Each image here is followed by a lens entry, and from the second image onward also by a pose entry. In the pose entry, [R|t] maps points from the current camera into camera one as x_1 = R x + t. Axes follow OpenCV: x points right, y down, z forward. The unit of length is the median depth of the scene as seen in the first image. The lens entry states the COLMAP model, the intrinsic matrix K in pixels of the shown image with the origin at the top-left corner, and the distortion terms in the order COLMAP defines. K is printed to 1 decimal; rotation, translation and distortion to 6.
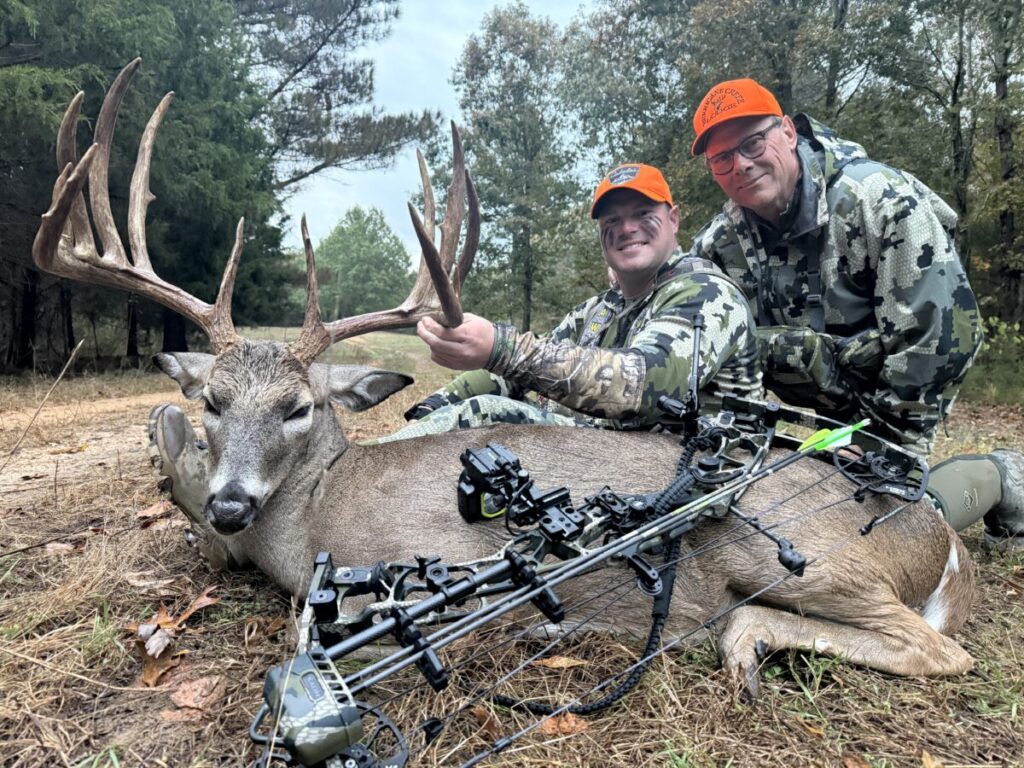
lens RADIAL K [[710.8, 0, 513.5], [0, 710.8, 402.4], [0, 0, 1]] dist [0.073147, -0.073945]
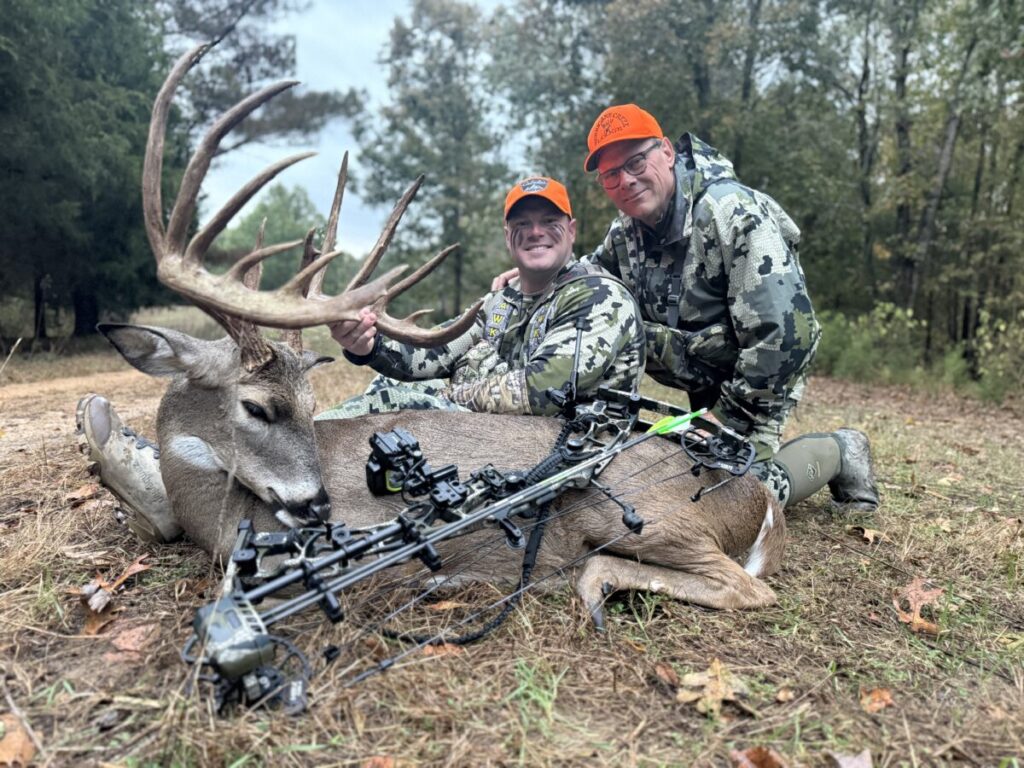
lens RADIAL K [[708.5, 0, 510.8], [0, 708.5, 405.3], [0, 0, 1]] dist [0.044407, -0.038291]
pose [[0.995658, -0.006781, 0.092840, 0.056600], [0.004053, 0.999555, 0.029546, -0.012991], [-0.092999, -0.029042, 0.995243, -0.173611]]
